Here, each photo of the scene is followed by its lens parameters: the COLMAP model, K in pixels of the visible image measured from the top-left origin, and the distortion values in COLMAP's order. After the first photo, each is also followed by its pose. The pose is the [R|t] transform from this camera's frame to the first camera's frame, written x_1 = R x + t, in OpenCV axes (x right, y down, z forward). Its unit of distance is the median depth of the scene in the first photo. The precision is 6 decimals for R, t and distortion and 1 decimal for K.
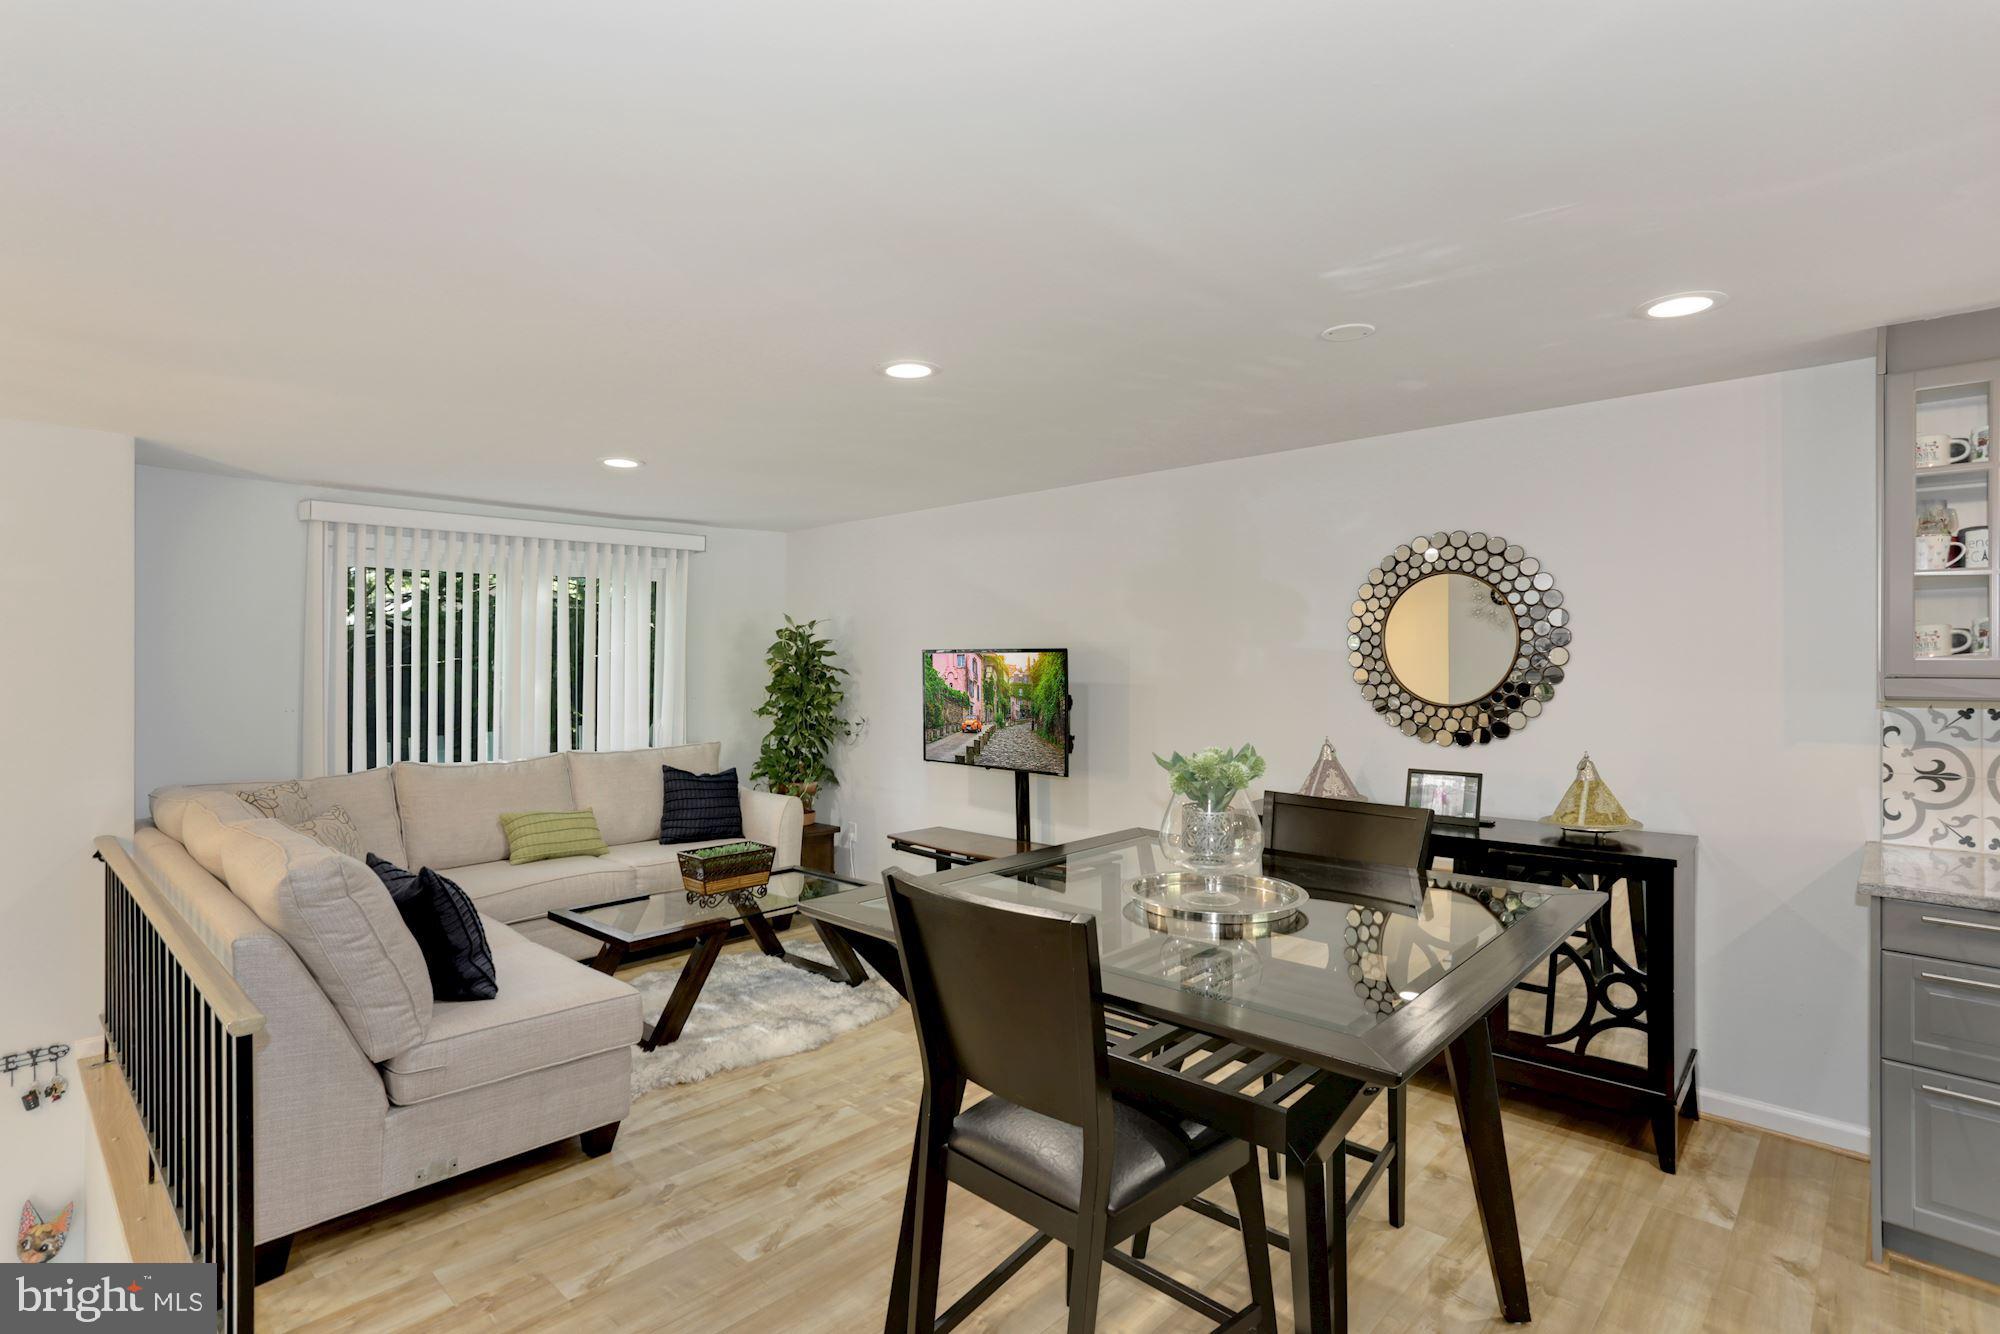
lens RADIAL K [[982.1, 0, 967.0], [0, 982.1, 644.0], [0, 0, 1]] dist [-0.115072, 0.033980]
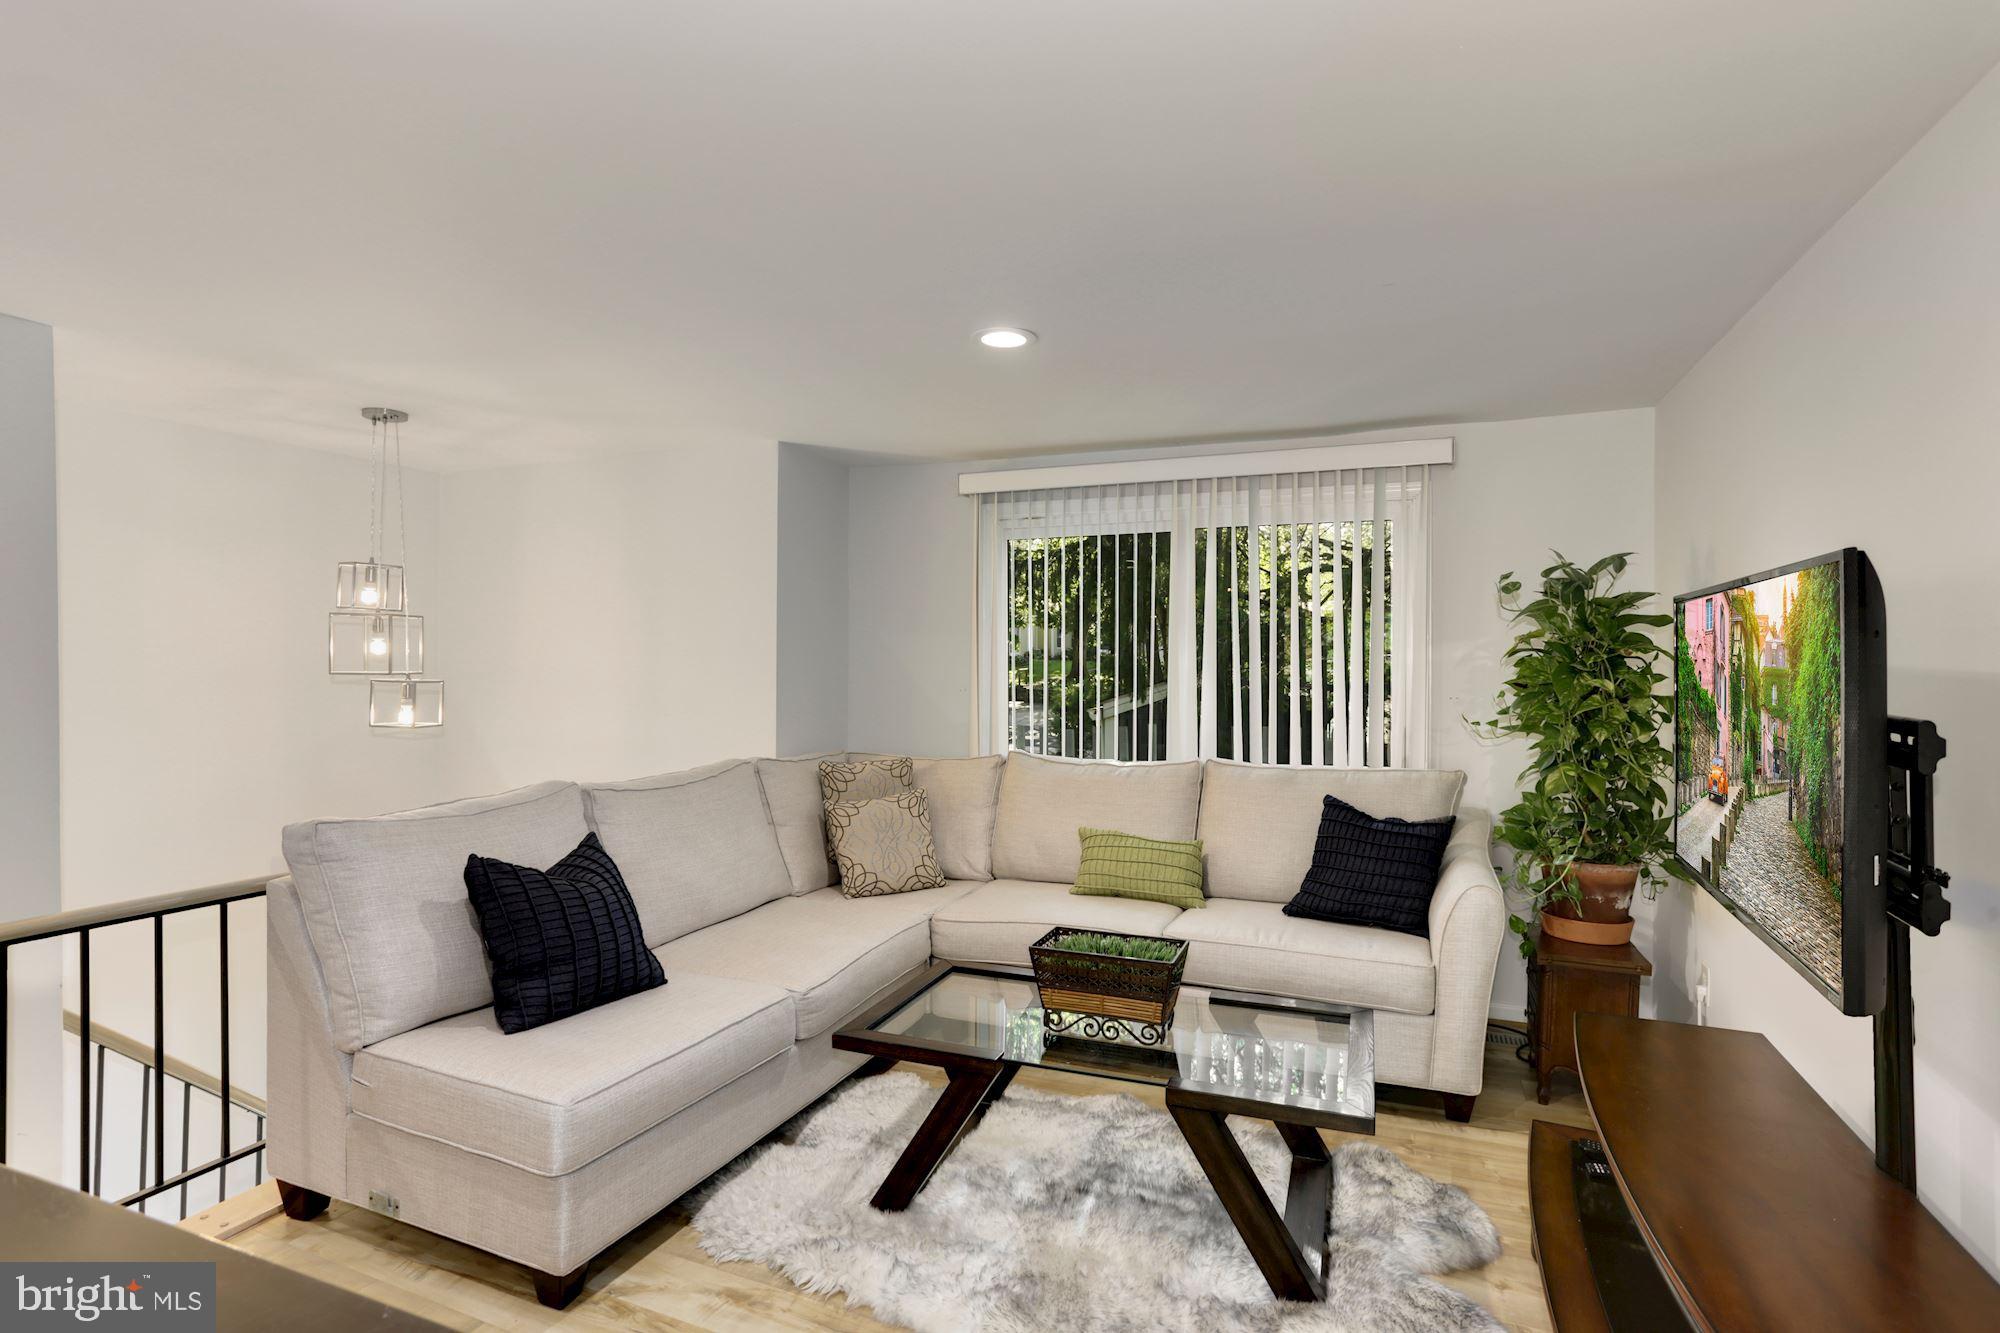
lens RADIAL K [[992.1, 0, 1002.6], [0, 992.1, 656.5], [0, 0, 1]] dist [-0.058190, 0.026482]
pose [[0.373593, 0.004807, -0.927580, 0.330451], [0.011697, 0.999883, 0.009893, 0.032874], [0.927519, -0.014545, 0.373493, 0.816338]]
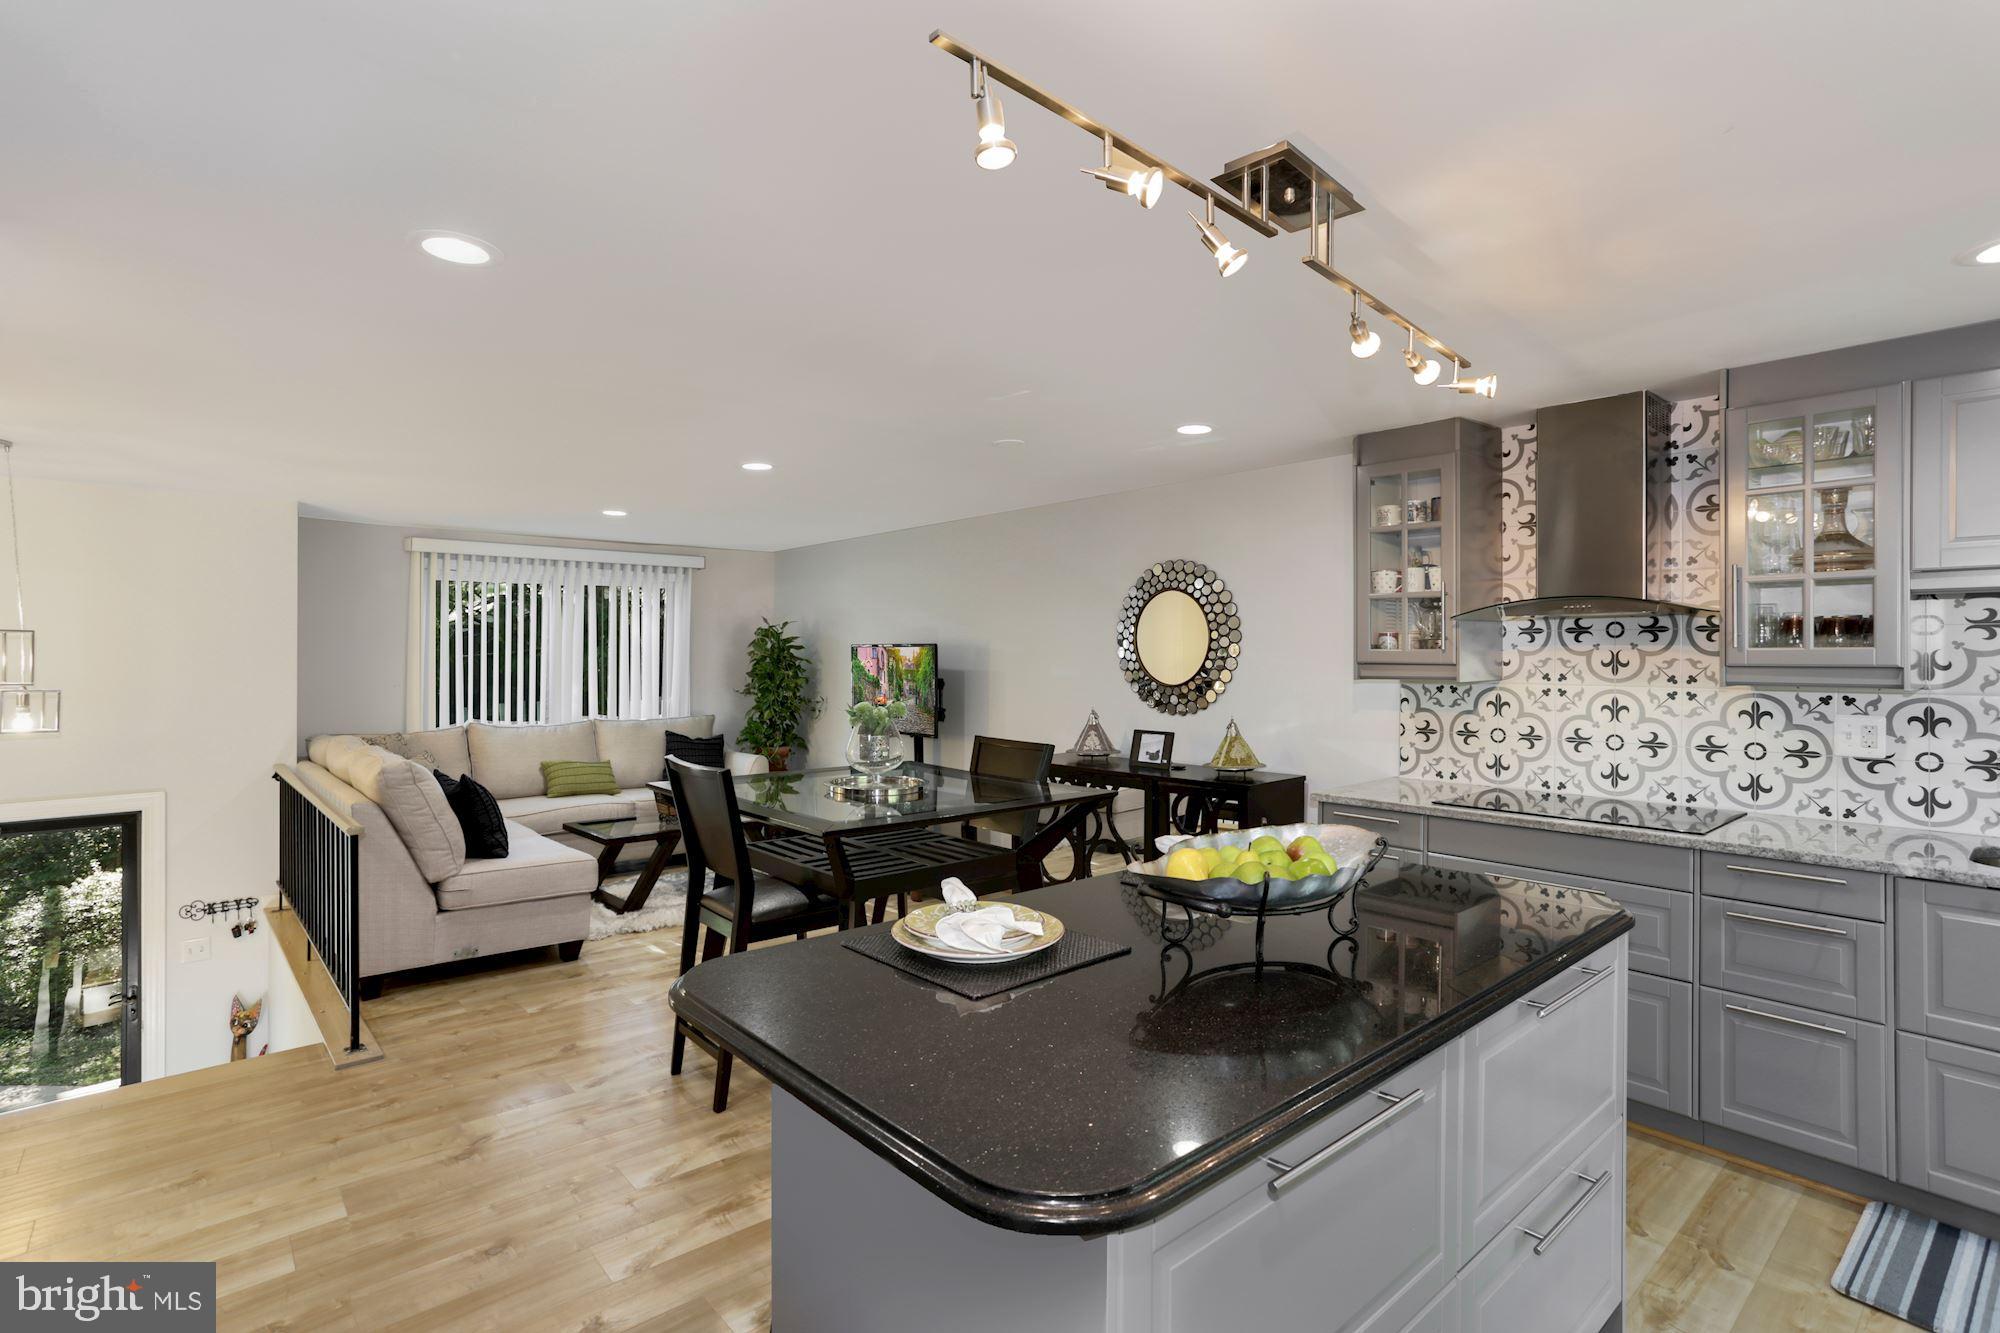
lens RADIAL K [[935.1, 0, 1000.4], [0, 935.1, 637.0], [0, 0, 1]] dist [-0.161553, 0.055562]
pose [[0.999098, 0.000574, -0.042458, 0.295189], [-0.000619, 0.999999, -0.001046, -0.004094], [0.042457, 0.001071, 0.999098, -0.348933]]
